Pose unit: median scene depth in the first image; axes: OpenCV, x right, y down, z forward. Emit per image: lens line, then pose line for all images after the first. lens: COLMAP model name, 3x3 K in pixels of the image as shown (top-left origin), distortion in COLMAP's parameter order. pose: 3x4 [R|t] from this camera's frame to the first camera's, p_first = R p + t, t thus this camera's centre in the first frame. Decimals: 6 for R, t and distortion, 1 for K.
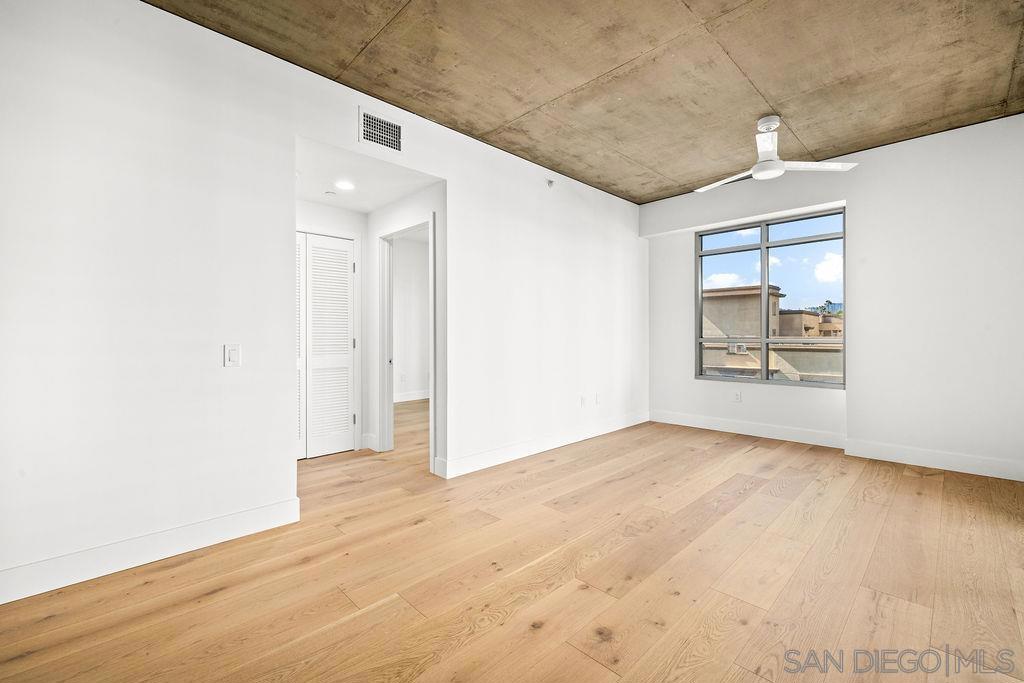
lens RADIAL K [[432.2, 0, 513.9], [0, 432.2, 336.2], [0, 0, 1]] dist [0.000896, -0.000191]
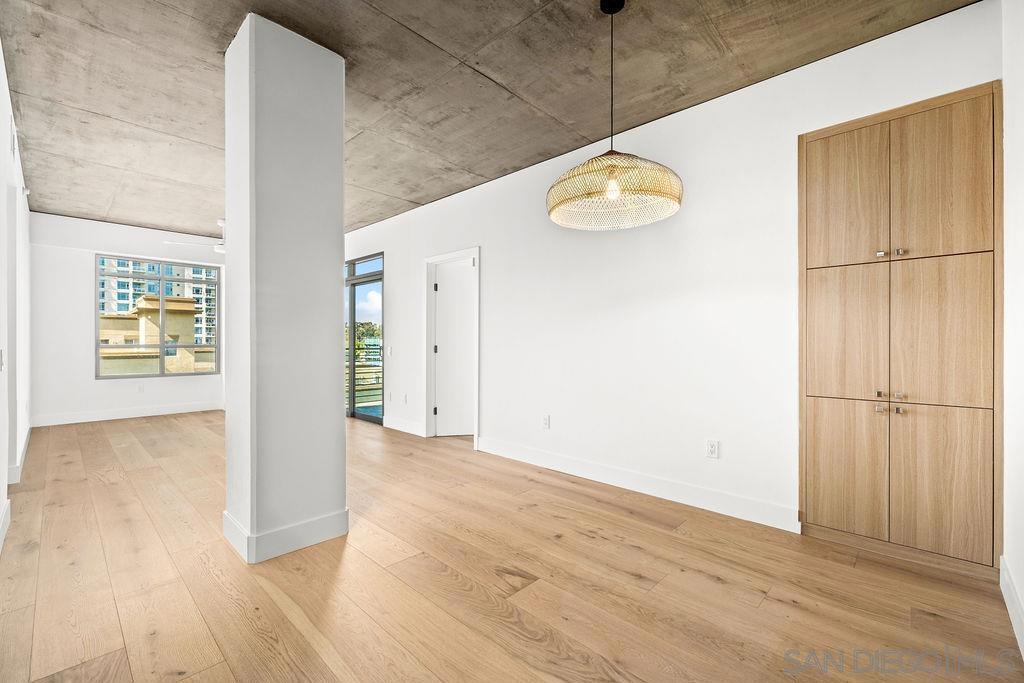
lens RADIAL K [[432.2, 0, 513.9], [0, 432.2, 344.6], [0, 0, 1]] dist [0.000896, -0.000191]
pose [[-0.037756, -0.002094, 0.999285, -1.230029], [0.000957, 0.999997, 0.002132, 0.004849], [-0.999287, 0.001037, -0.037754, -0.122072]]
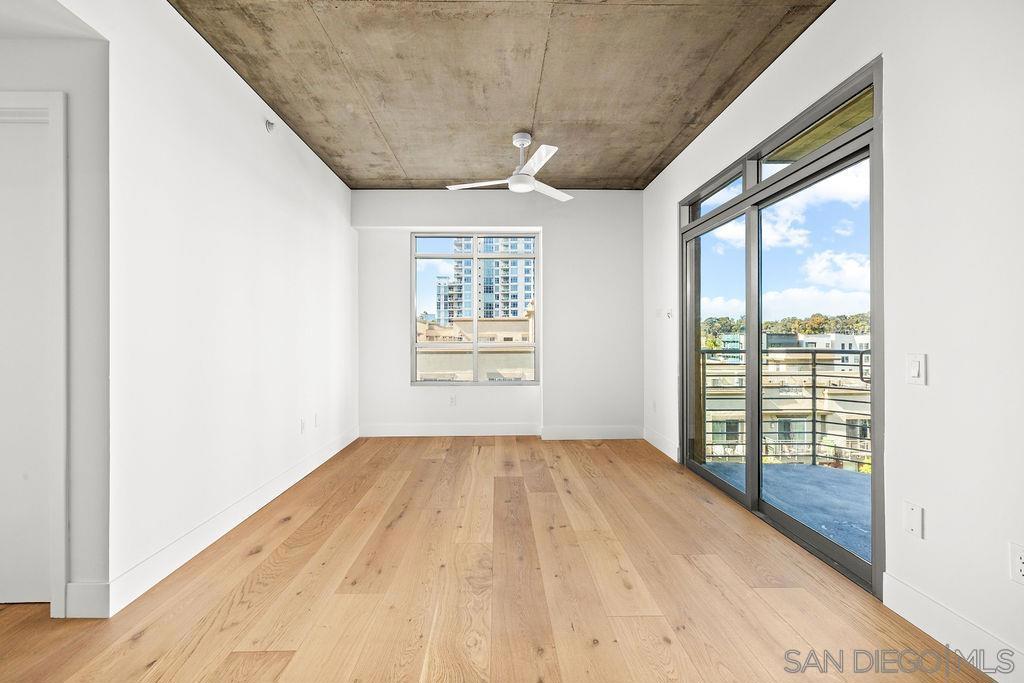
lens RADIAL K [[432.2, 0, 502.1], [0, 432.2, 338.9], [0, 0, 1]] dist [0.000896, -0.000191]
pose [[0.691370, 0.001938, 0.722498, -0.208529], [0.001366, 0.999991, -0.003990, -0.000431], [-0.722500, 0.003745, 0.691361, 0.305397]]
